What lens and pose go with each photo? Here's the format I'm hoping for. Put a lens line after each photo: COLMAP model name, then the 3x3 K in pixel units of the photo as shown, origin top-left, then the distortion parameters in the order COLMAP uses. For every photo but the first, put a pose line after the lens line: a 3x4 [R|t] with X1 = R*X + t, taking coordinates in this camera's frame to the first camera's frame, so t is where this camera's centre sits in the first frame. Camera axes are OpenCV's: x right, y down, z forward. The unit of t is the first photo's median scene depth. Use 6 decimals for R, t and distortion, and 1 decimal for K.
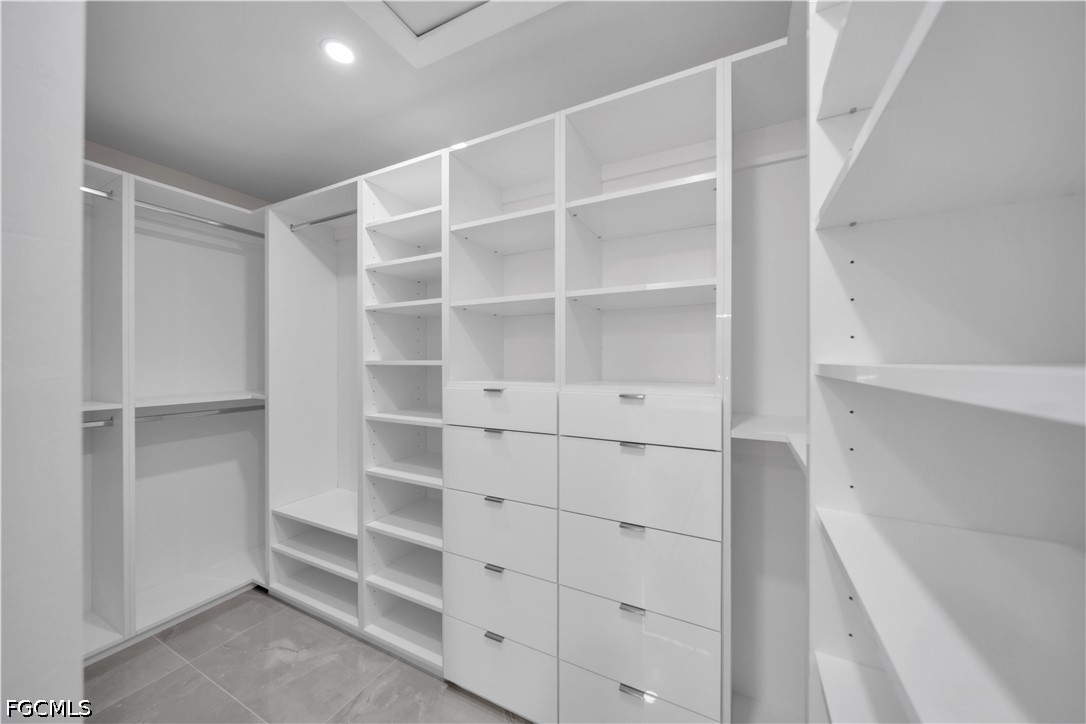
lens RADIAL K [[375.6, 0, 545.9], [0, 375.6, 361.5], [0, 0, 1]] dist [-0.000019, -0.000241]
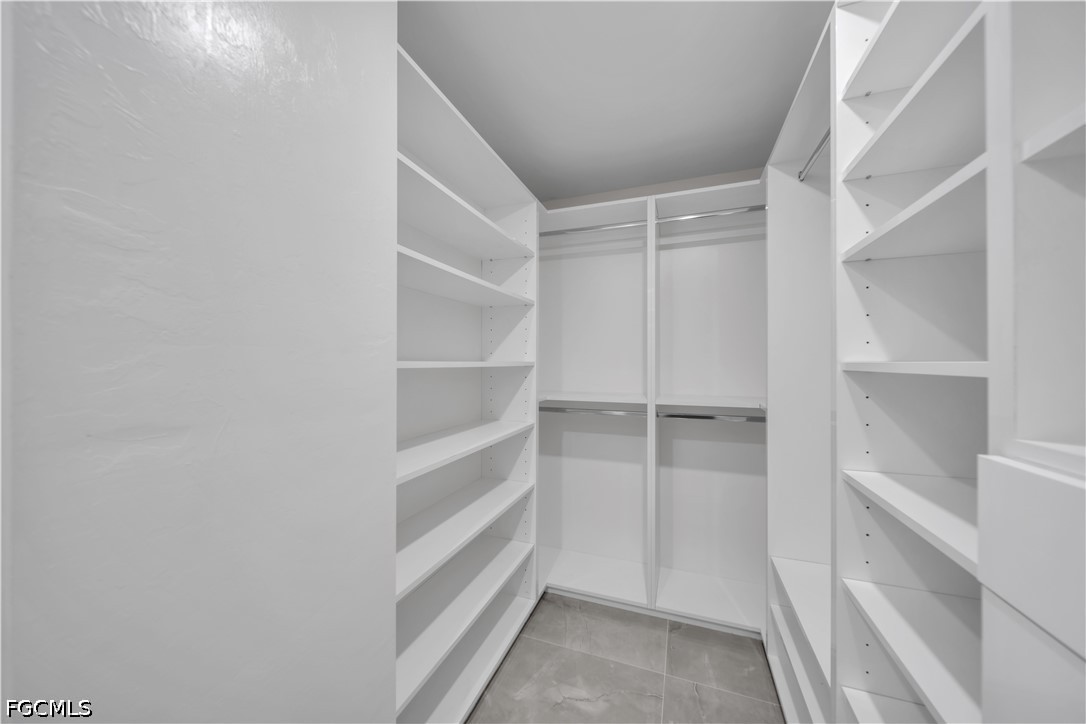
lens RADIAL K [[375.6, 0, 544.3], [0, 375.6, 360.3], [0, 0, 1]] dist [-0.000019, -0.000241]
pose [[0.108065, -0.002979, -0.994139, -0.020656], [-0.001491, 0.999994, -0.003159, -0.002506], [0.994143, 0.001824, 0.108060, 0.528450]]
